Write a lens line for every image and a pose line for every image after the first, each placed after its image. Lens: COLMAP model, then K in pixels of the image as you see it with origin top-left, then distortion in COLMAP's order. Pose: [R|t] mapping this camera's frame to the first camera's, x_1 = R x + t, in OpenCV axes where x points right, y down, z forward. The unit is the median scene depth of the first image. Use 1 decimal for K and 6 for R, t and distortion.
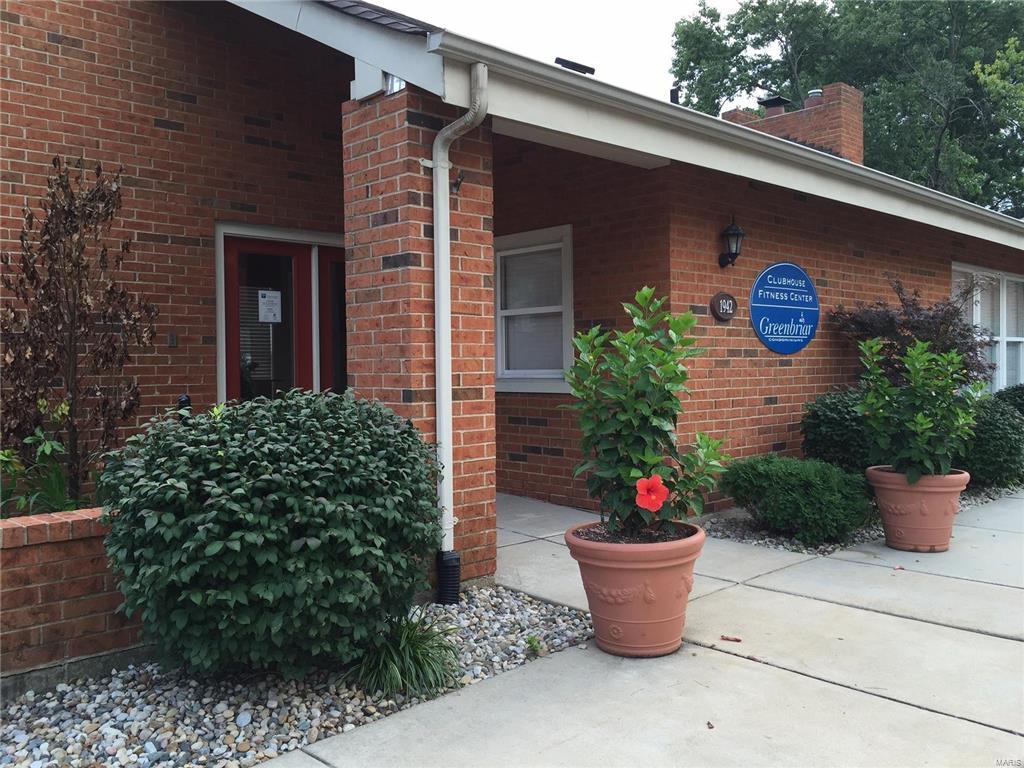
lens RADIAL K [[874.1, 0, 513.5], [0, 874.1, 380.5], [0, 0, 1]] dist [0.065190, -0.080947]
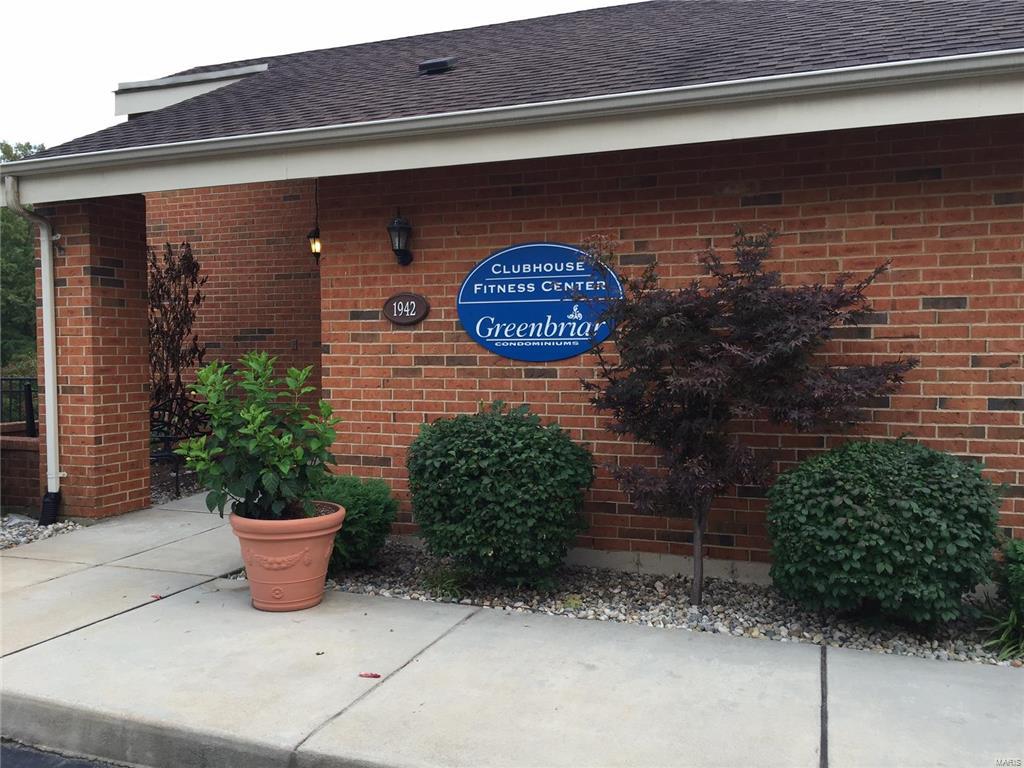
lens RADIAL K [[874.1, 0, 513.5], [0, 874.1, 380.5], [0, 0, 1]] dist [0.065190, -0.080947]
pose [[0.416586, 0.039456, -0.908240, 1.058199], [-0.015811, 0.999221, 0.036156, -0.043635], [0.908959, -0.000702, 0.416885, 0.699590]]
